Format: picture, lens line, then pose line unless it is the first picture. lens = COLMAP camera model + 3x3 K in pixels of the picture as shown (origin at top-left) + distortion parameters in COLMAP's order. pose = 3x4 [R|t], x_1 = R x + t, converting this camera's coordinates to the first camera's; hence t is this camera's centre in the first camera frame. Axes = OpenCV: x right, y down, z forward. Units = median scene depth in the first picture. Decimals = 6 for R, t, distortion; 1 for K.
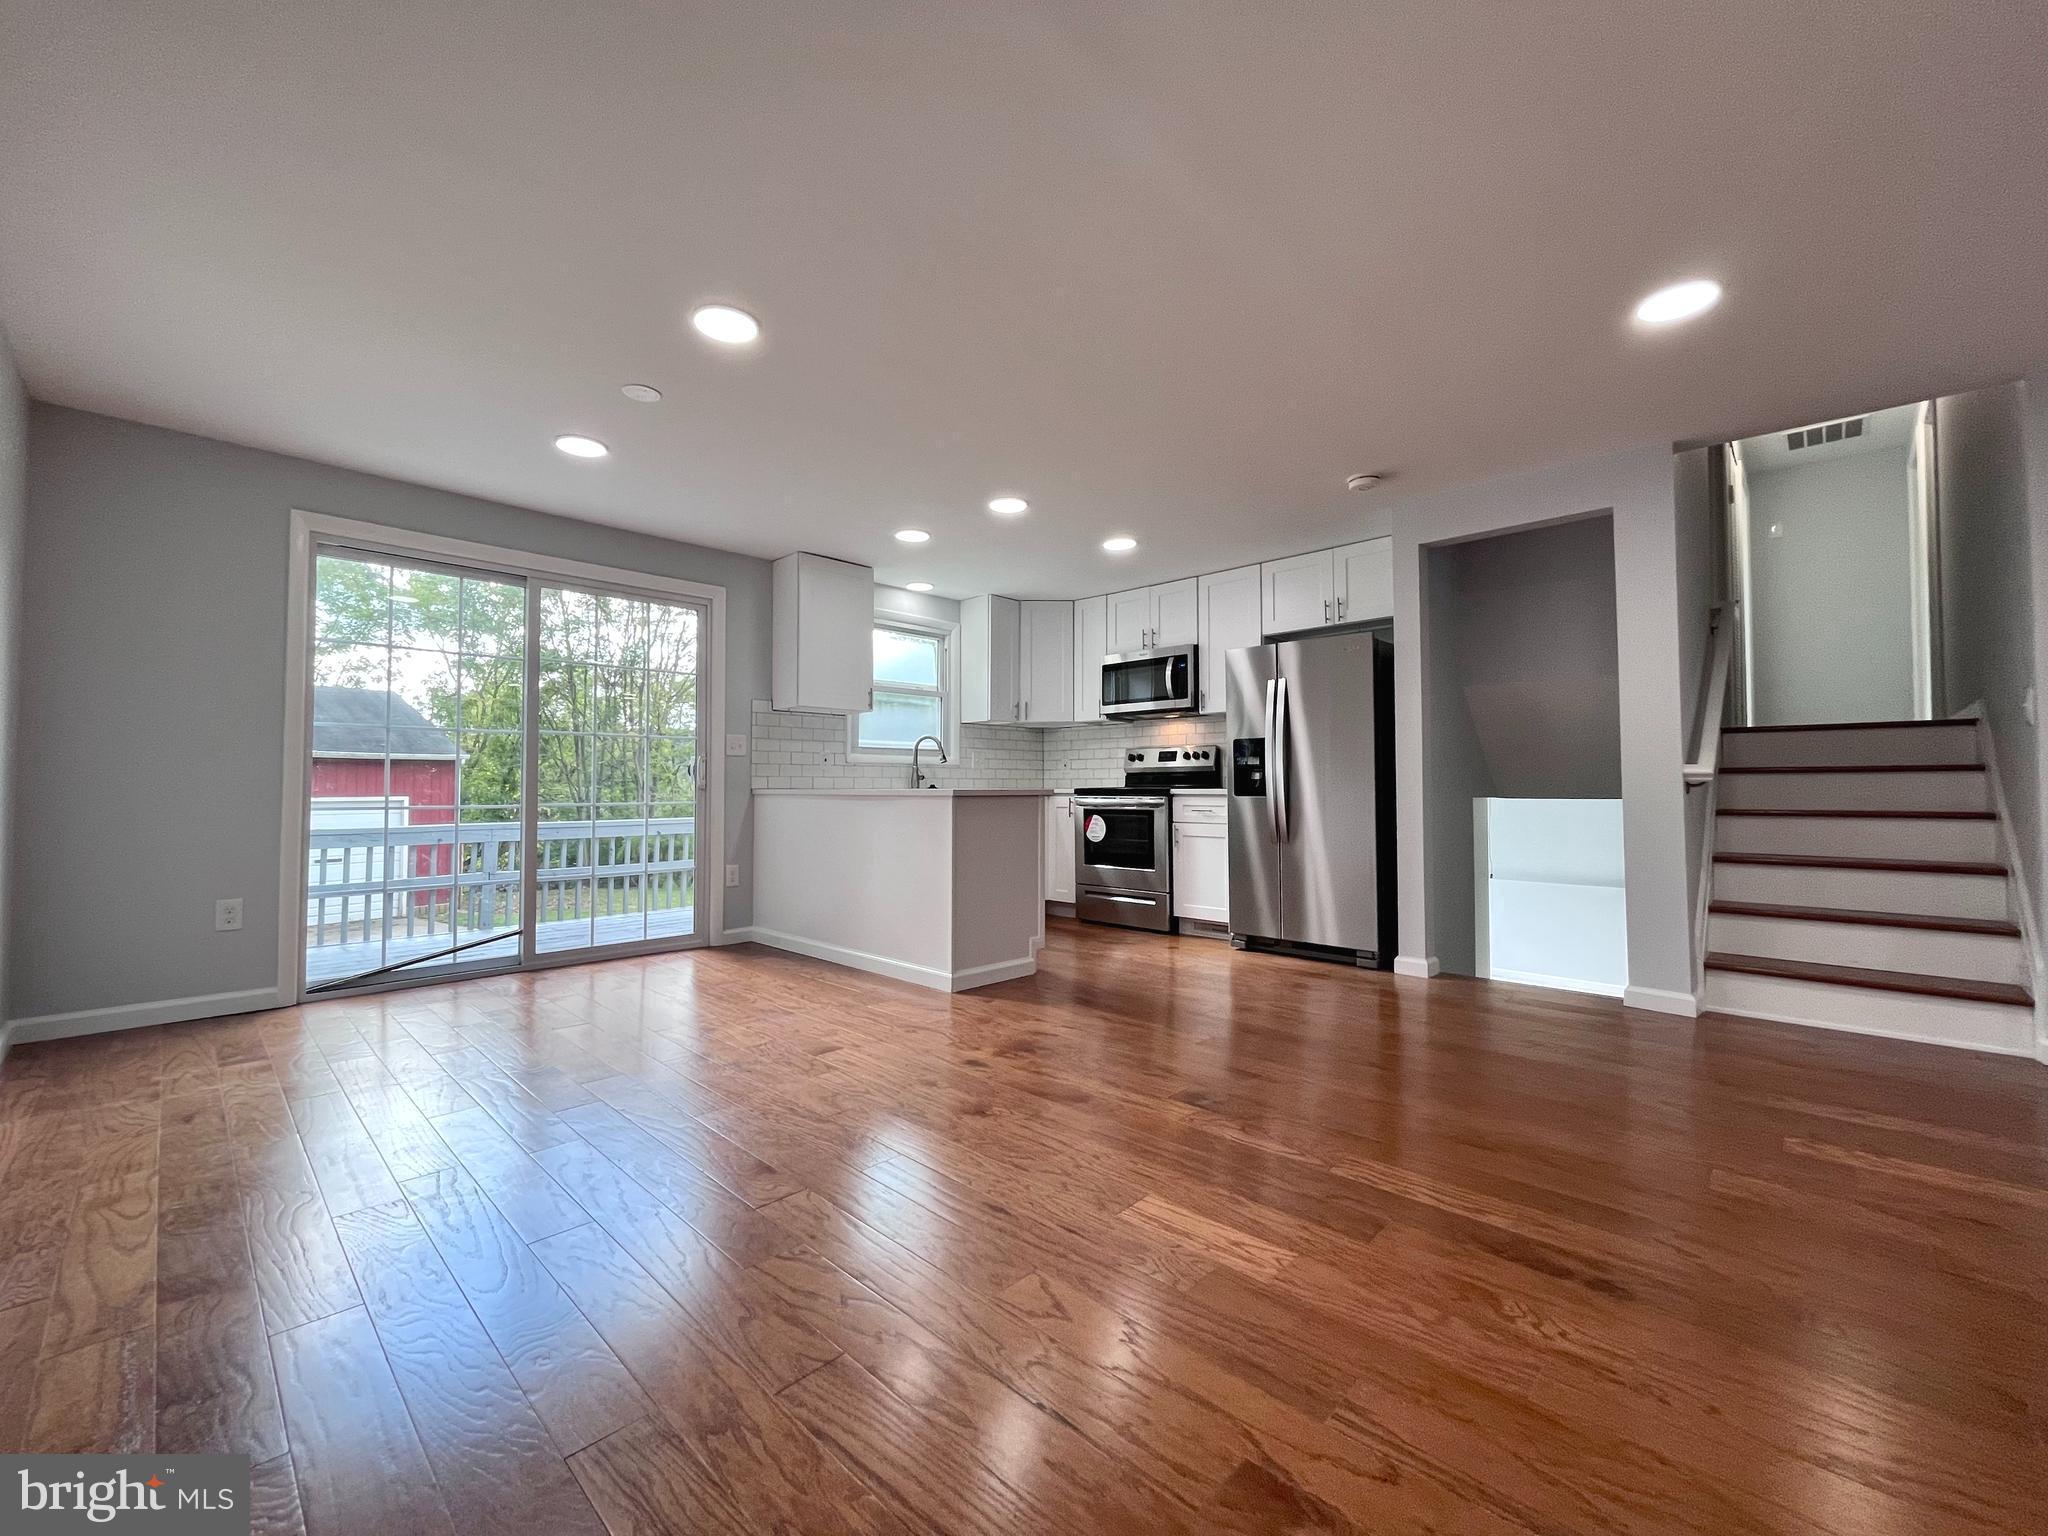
lens RADIAL K [[827.9, 0, 1027.4], [0, 827.9, 763.9], [0, 0, 1]] dist [-0.001416, -0.000451]
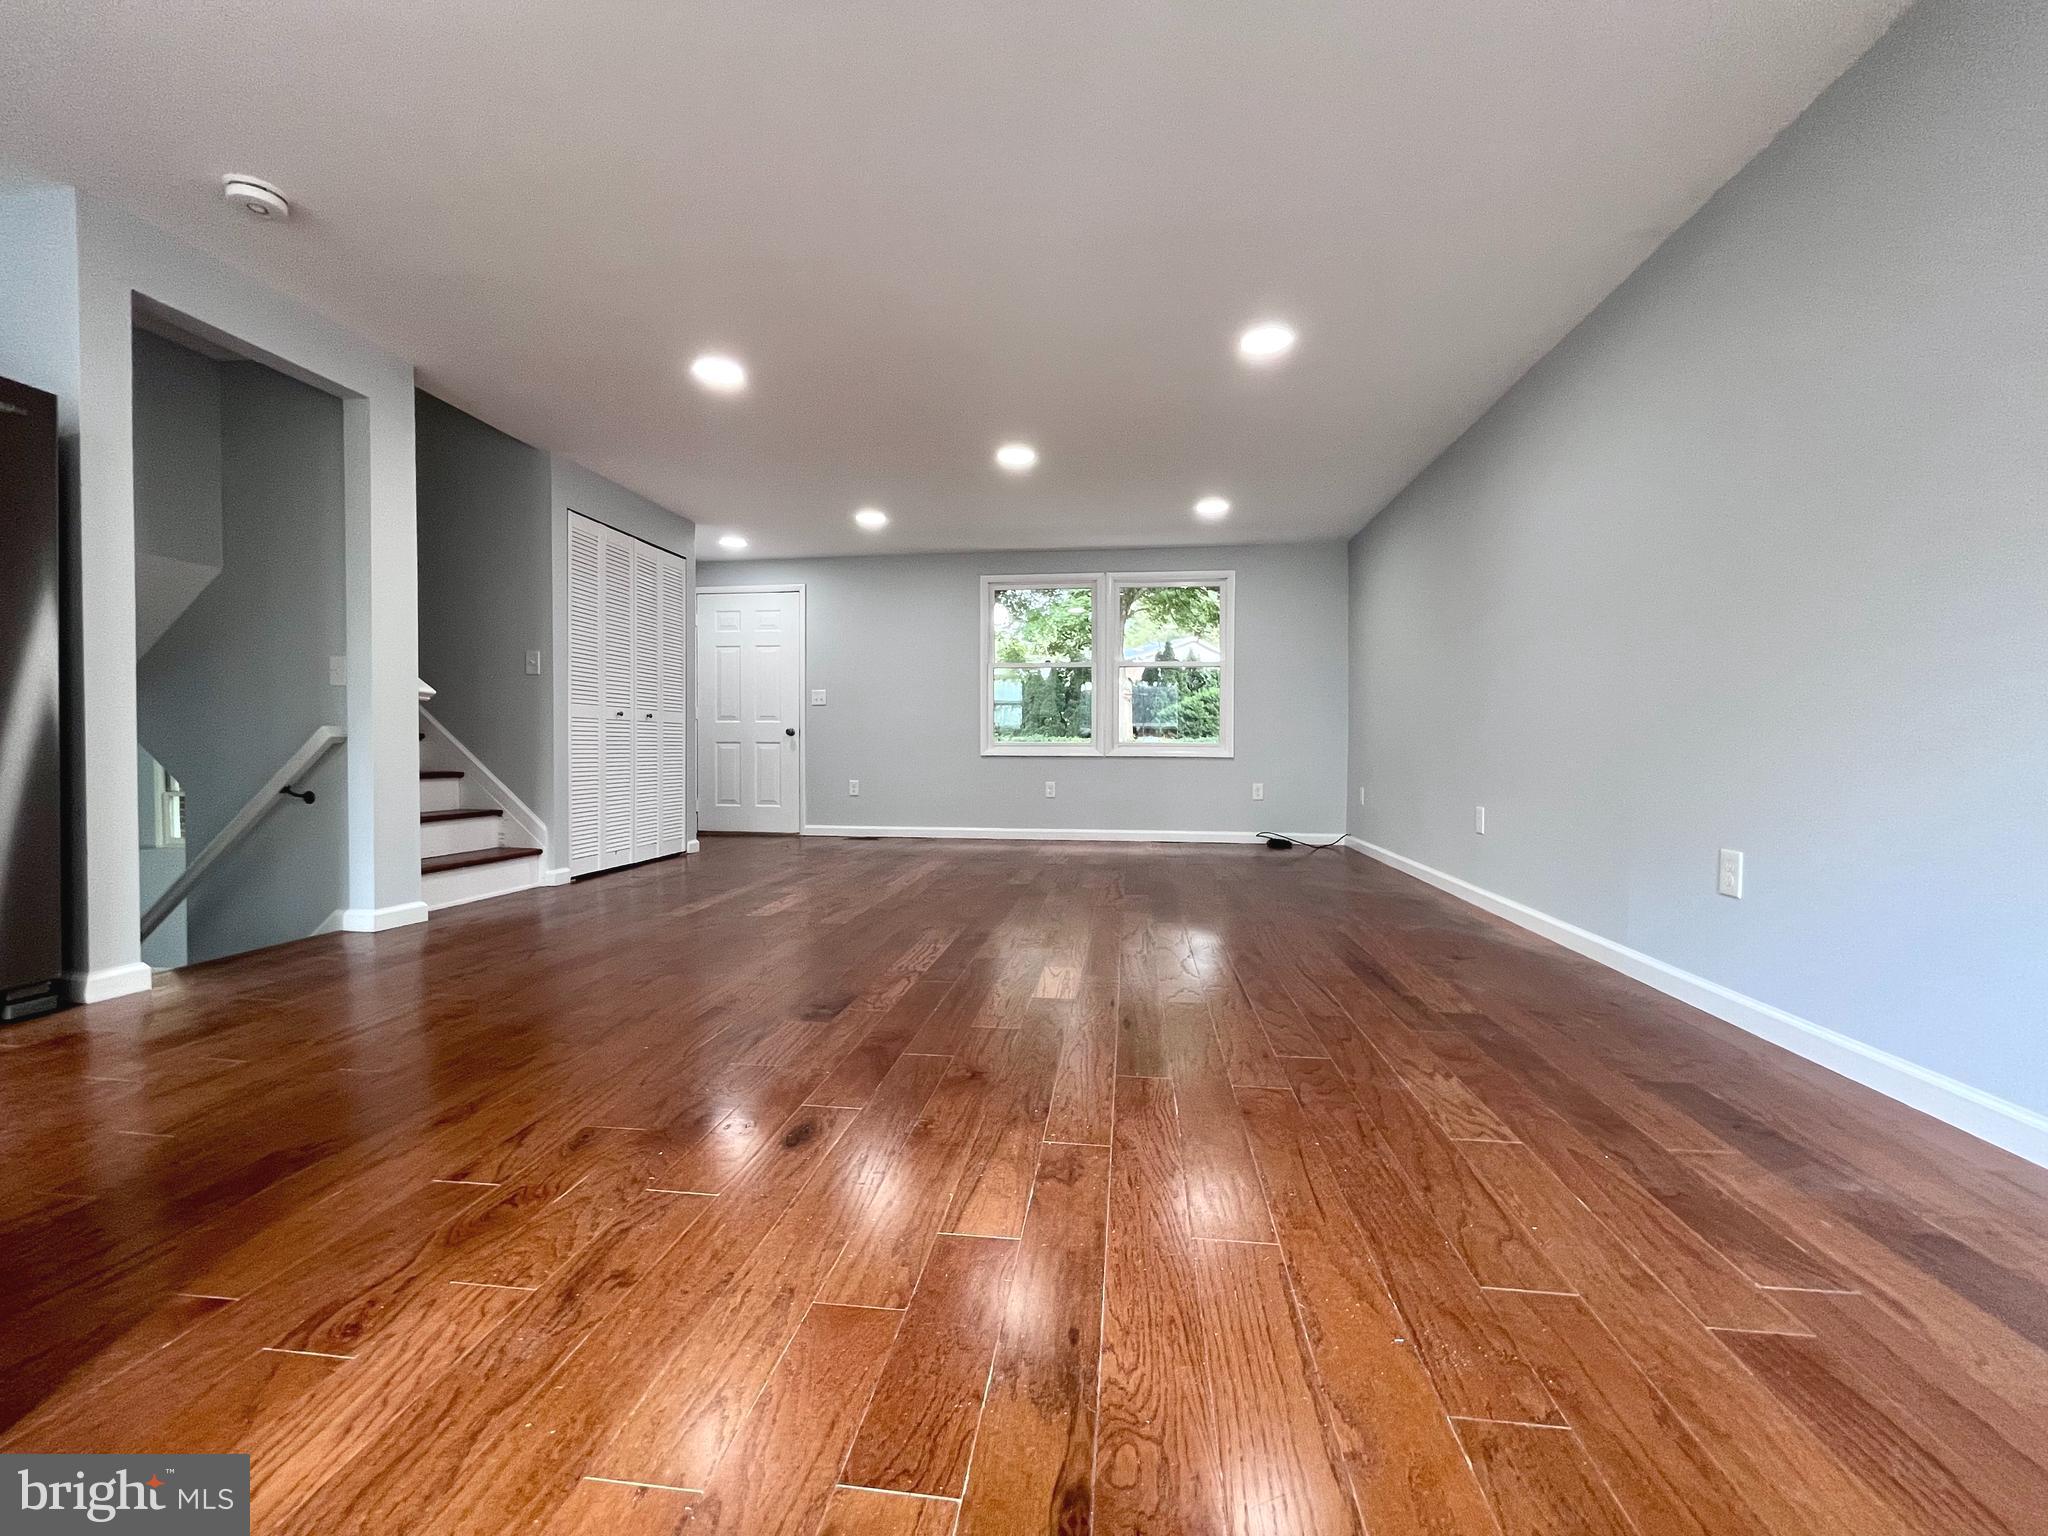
lens RADIAL K [[827.9, 0, 1027.4], [0, 827.9, 763.9], [0, 0, 1]] dist [-0.001416, -0.000451]
pose [[-0.594077, -0.017974, 0.804207, -0.307859], [-0.027591, 0.999617, 0.001959, 0.048595], [-0.803935, -0.021025, -0.594346, 0.610547]]
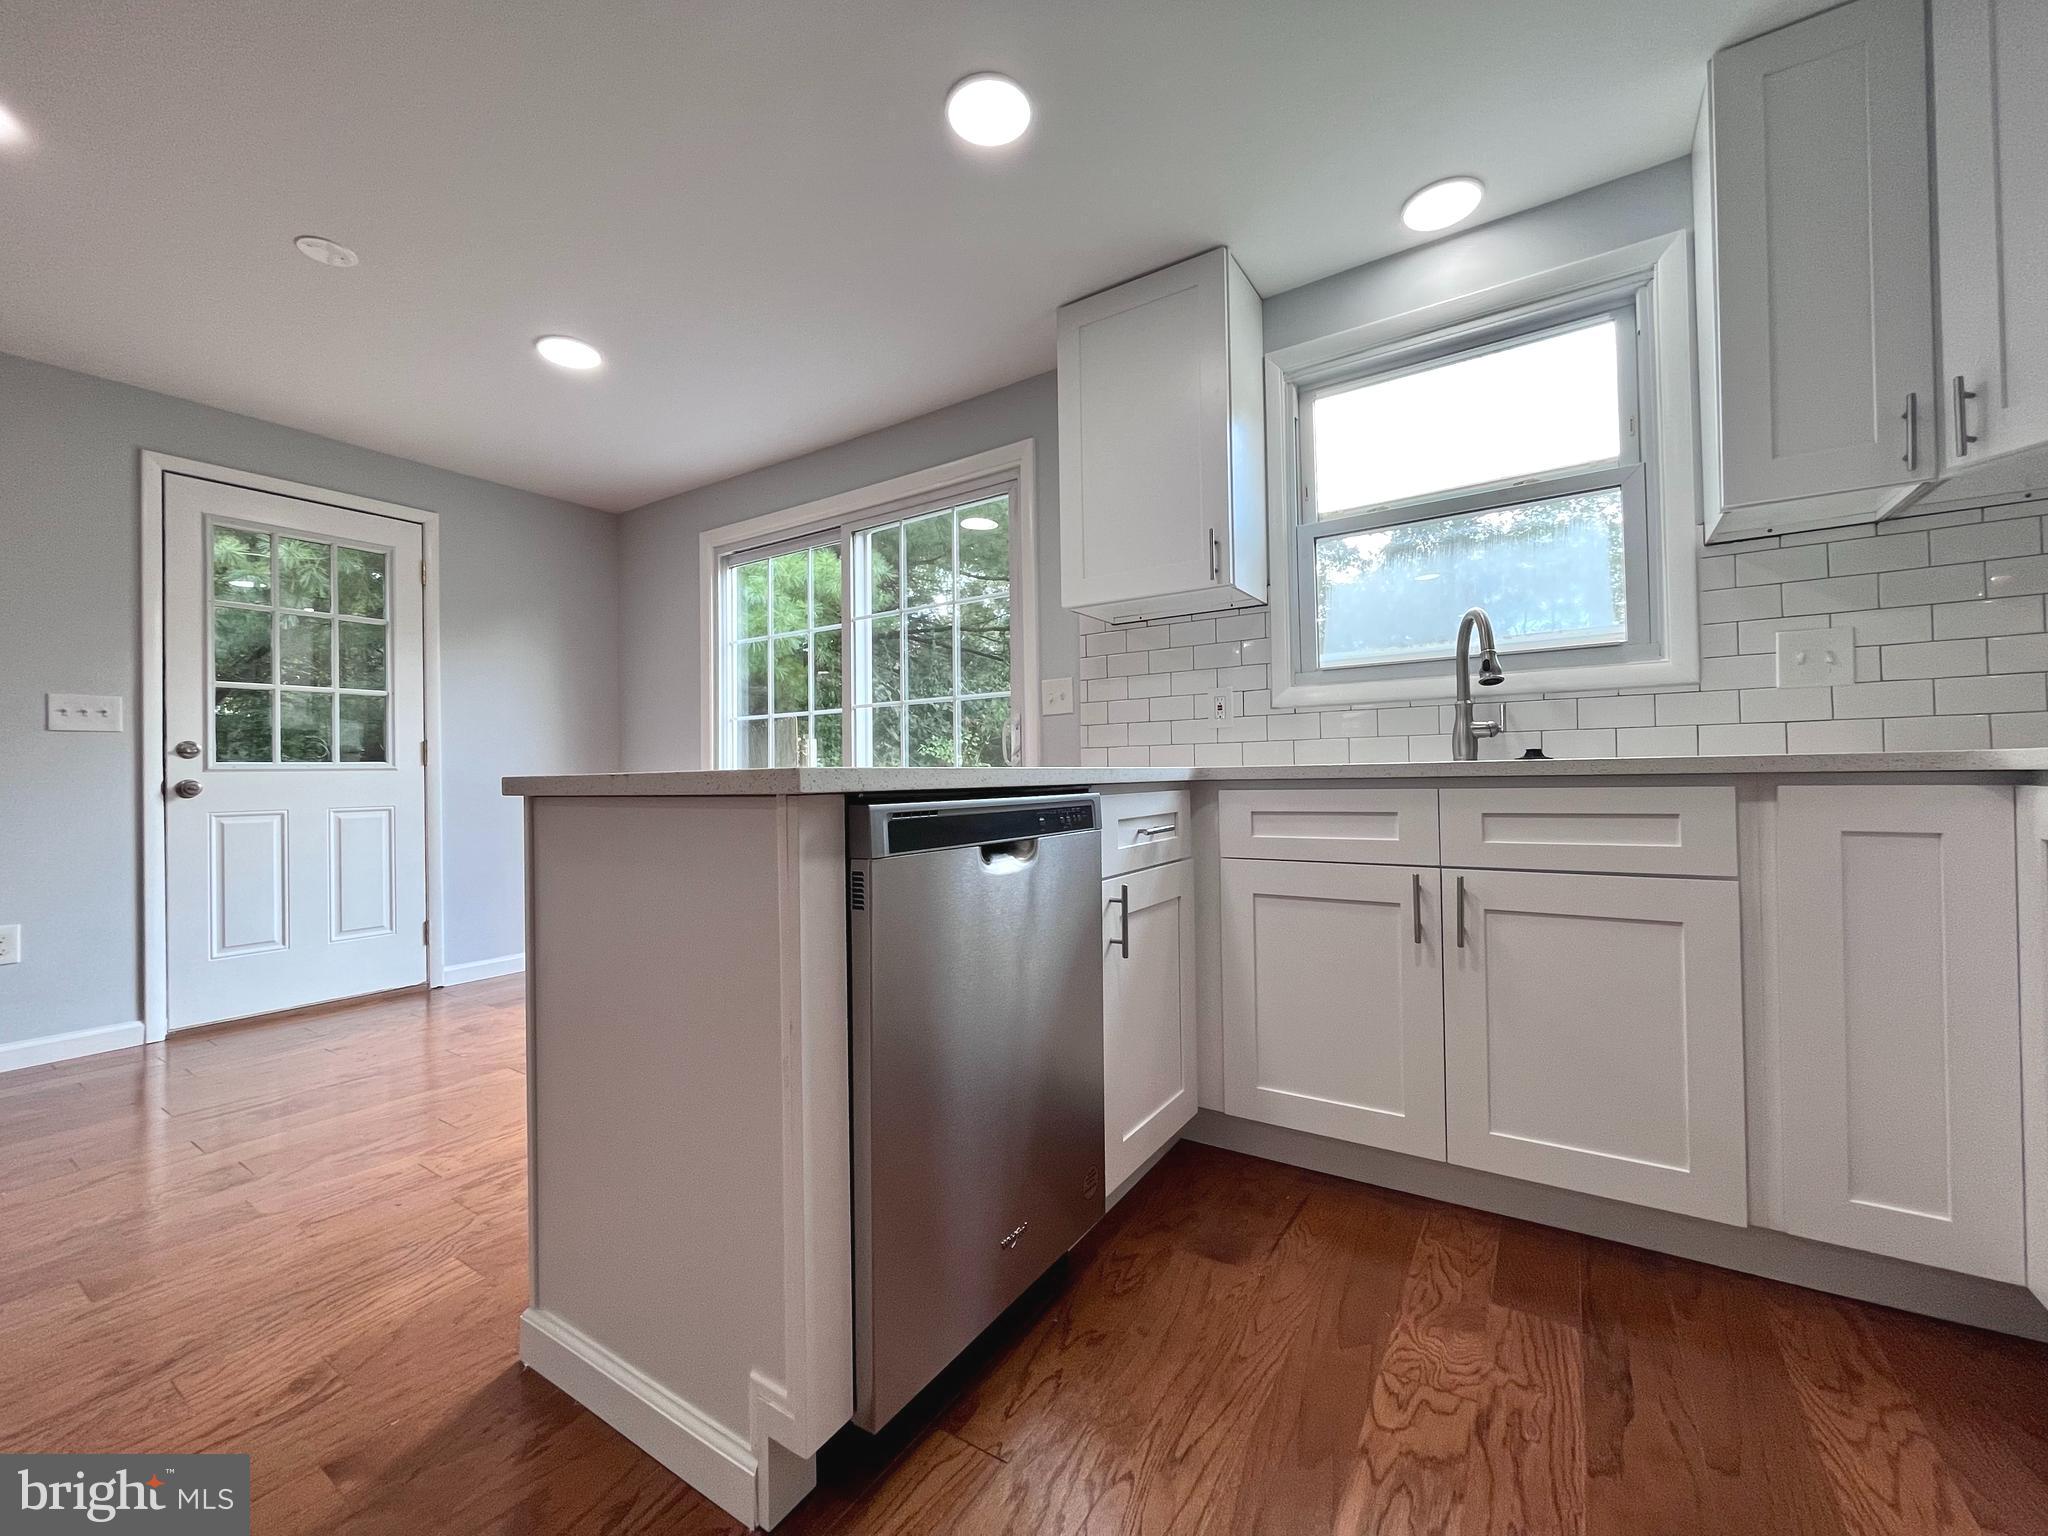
lens RADIAL K [[827.9, 0, 1027.4], [0, 827.9, 763.9], [0, 0, 1]] dist [-0.001416, -0.000451]
pose [[0.182816, -0.017208, -0.982997, 0.198466], [0.045692, 0.998915, -0.008989, 0.026439], [0.982085, -0.043271, 0.183404, 0.782238]]
